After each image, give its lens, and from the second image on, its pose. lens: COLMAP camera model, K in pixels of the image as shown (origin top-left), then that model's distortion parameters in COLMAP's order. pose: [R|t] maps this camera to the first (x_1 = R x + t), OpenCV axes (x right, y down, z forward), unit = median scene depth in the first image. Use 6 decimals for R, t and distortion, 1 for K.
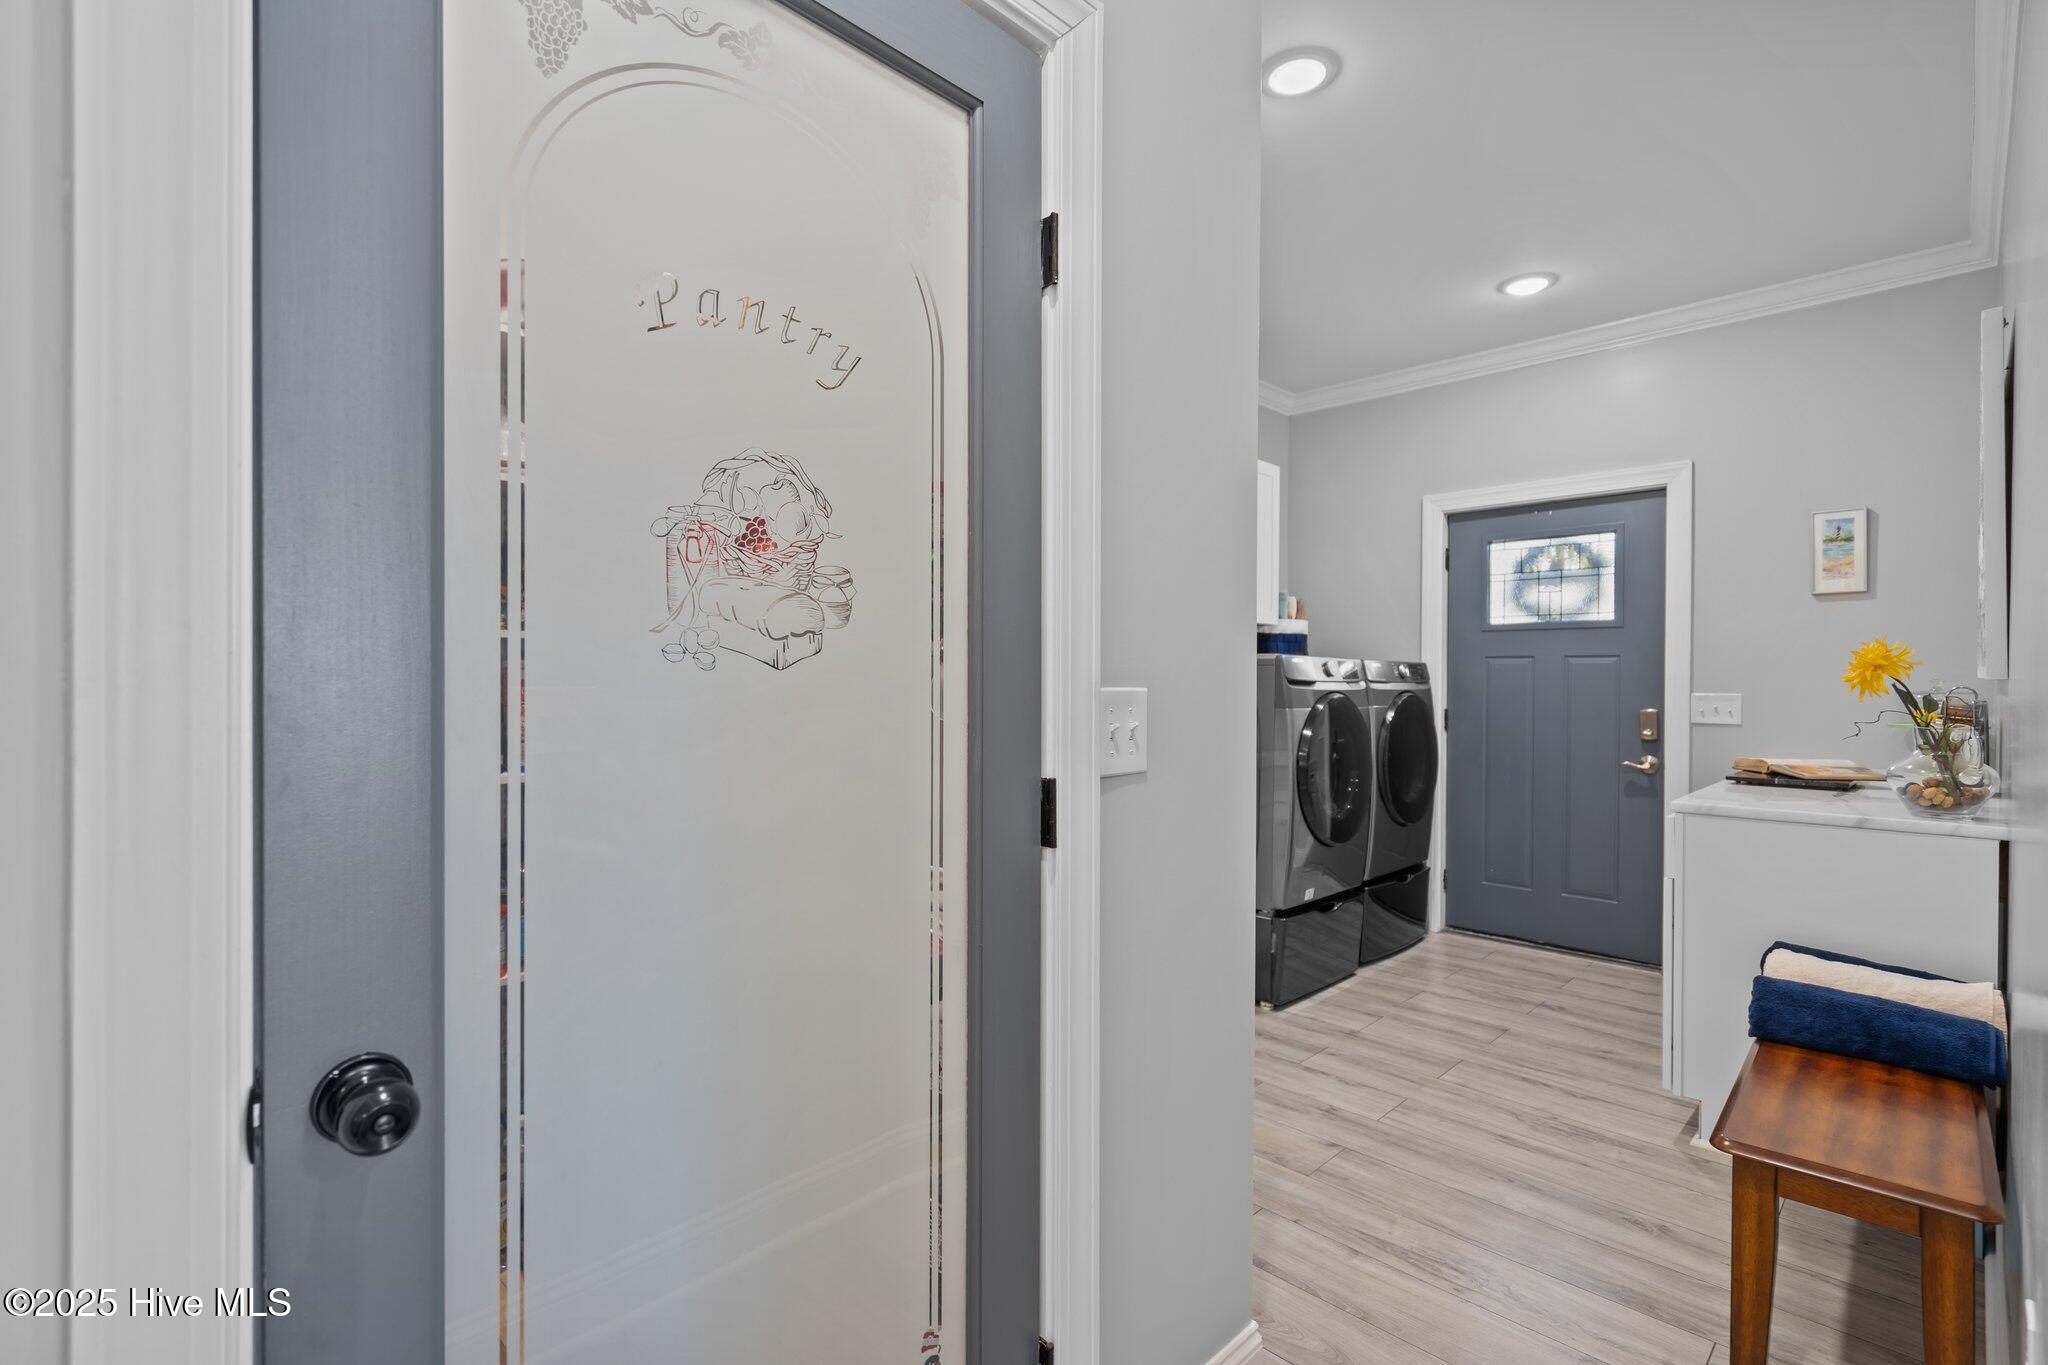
lens RADIAL K [[952.0, 0, 1024.0], [0, 952.0, 682.5], [0, 0, 1]] dist [0.002745, -0.000781]
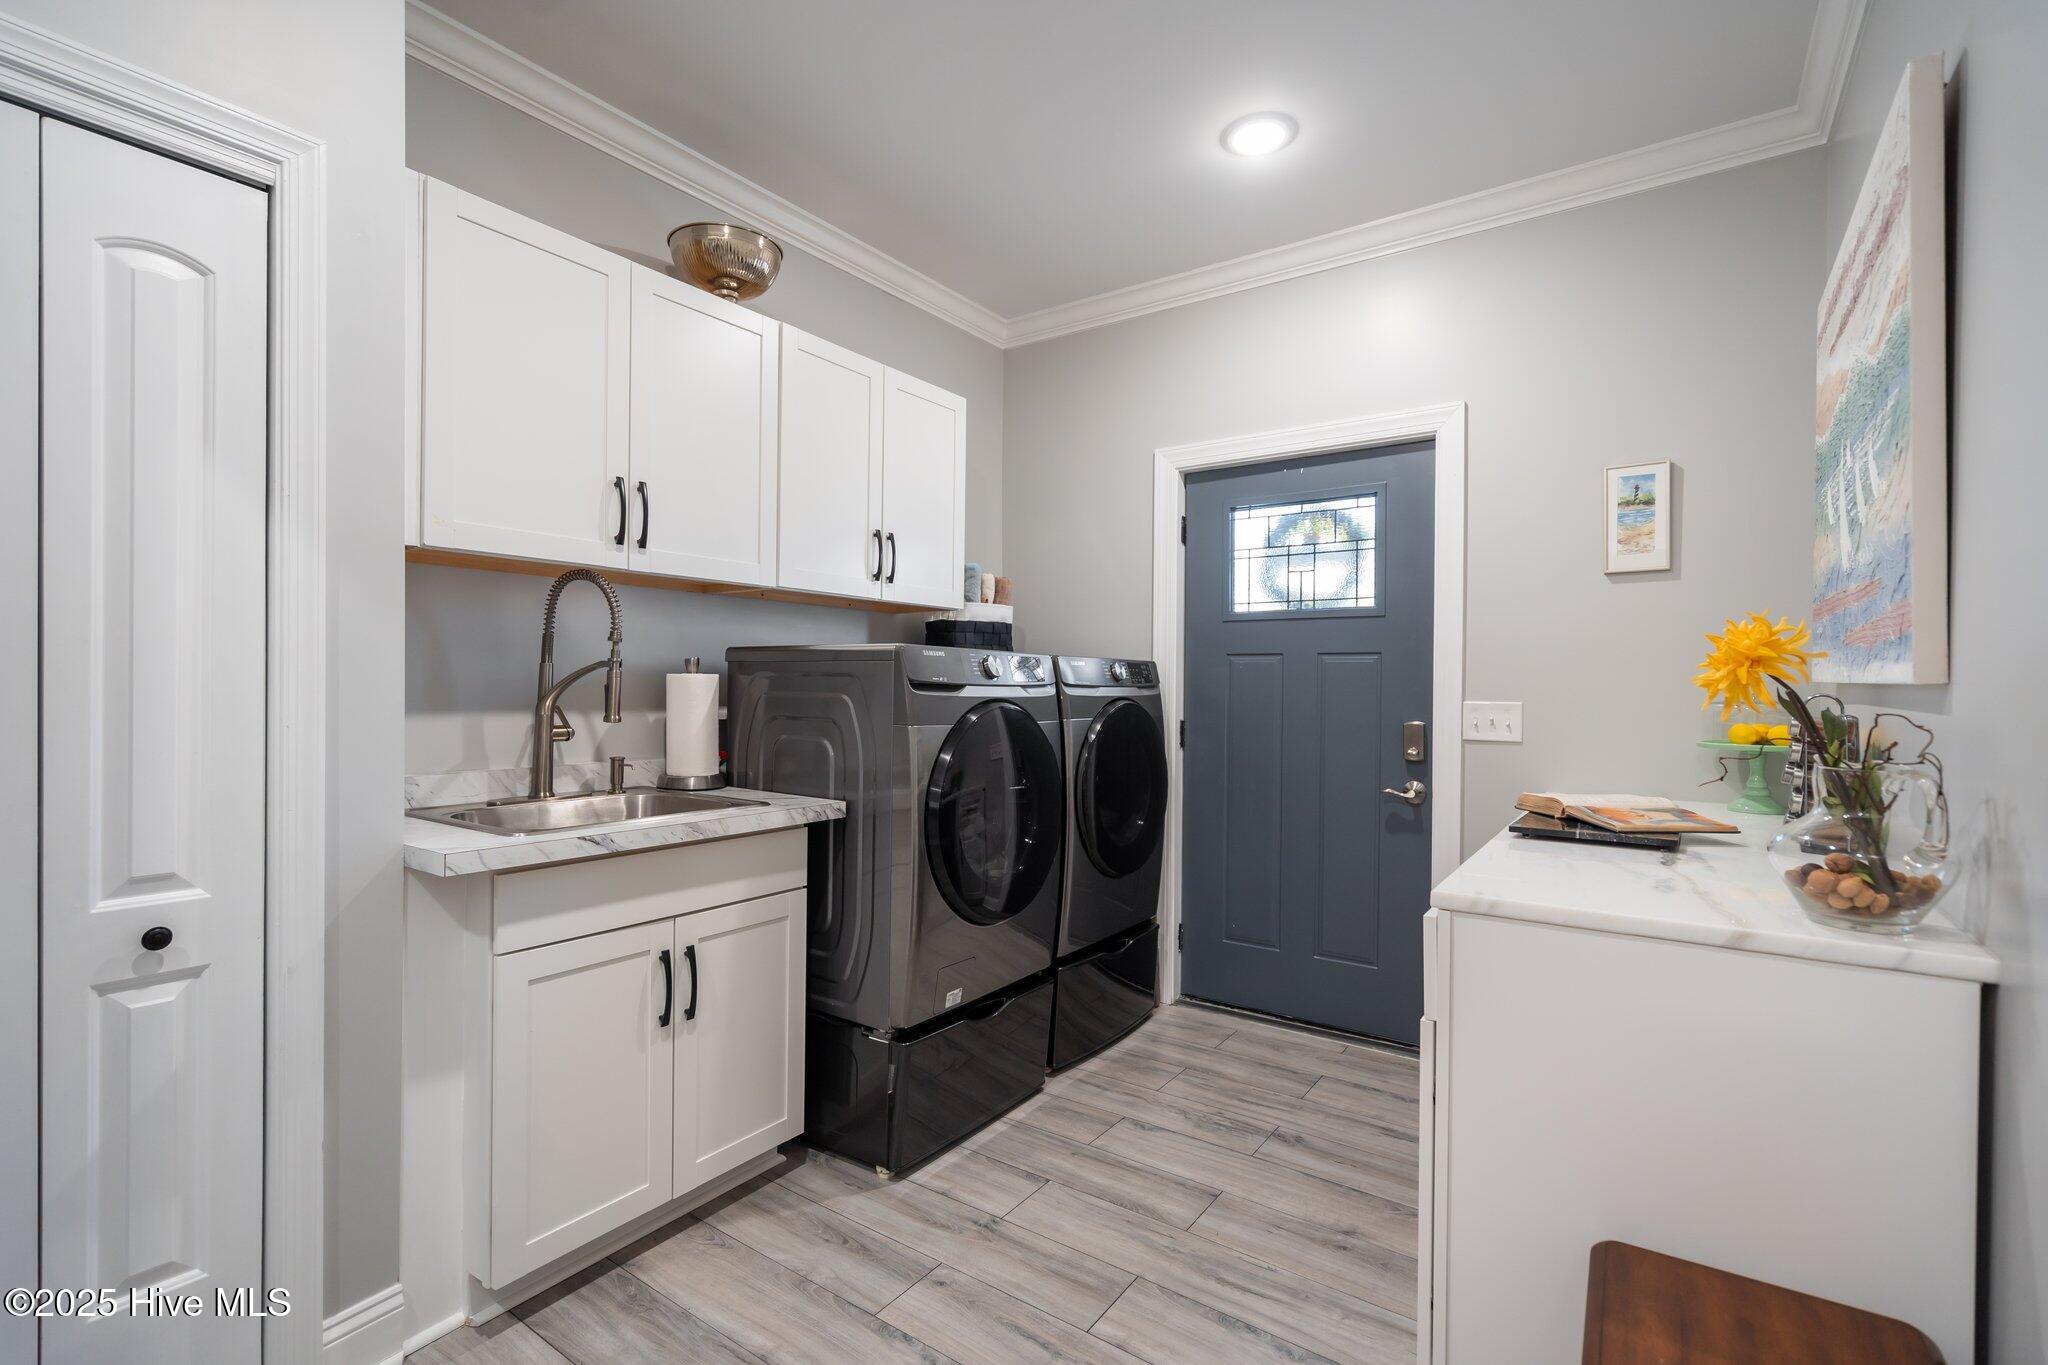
lens RADIAL K [[930.7, 0, 1022.0], [0, 930.7, 686.0], [0, 0, 1]] dist [-0.003374, 0.000972]
pose [[0.986055, 0.002190, 0.166403, 0.221169], [-0.002188, 0.999998, -0.000196, -0.000206], [-0.166403, -0.000171, 0.986058, 0.315346]]
